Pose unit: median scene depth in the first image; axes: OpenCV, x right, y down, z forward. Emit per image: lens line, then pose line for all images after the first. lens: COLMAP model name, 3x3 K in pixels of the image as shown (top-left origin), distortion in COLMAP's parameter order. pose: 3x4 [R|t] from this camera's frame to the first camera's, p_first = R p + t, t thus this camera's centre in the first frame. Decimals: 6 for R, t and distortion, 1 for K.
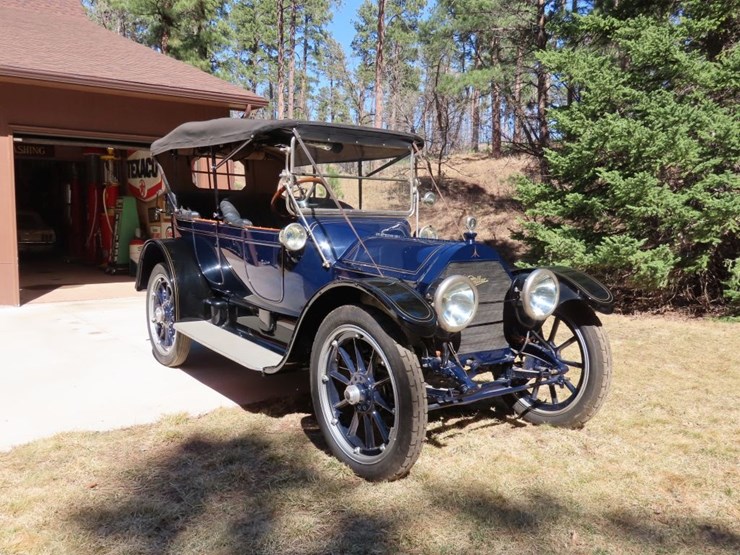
lens RADIAL K [[677.7, 0, 373.4], [0, 677.7, 280.5], [0, 0, 1]] dist [0.023459, 0.000000]
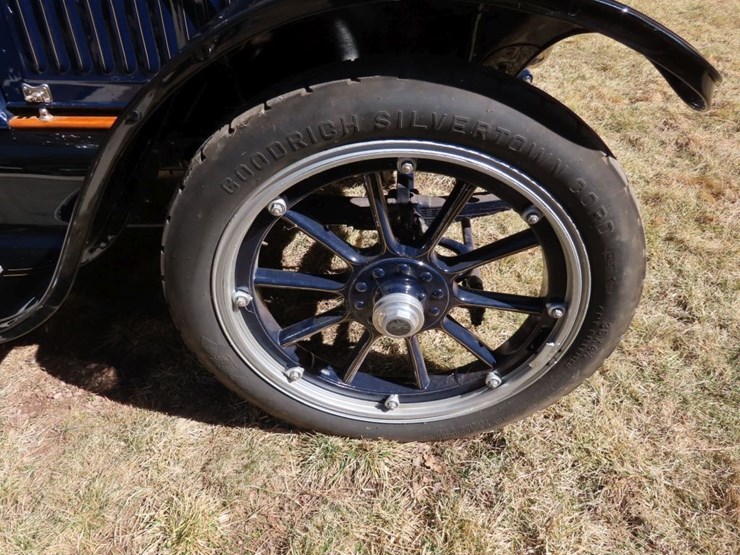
lens RADIAL K [[551.4, 0, 365.3], [0, 551.4, 277.2], [0, 0, 1]] dist [0.008828, -0.008165]
pose [[0.630111, -0.512135, 0.583675, -0.129245], [0.122474, 0.807809, 0.576580, -0.016221], [-0.766785, -0.291824, 0.571733, 0.525954]]
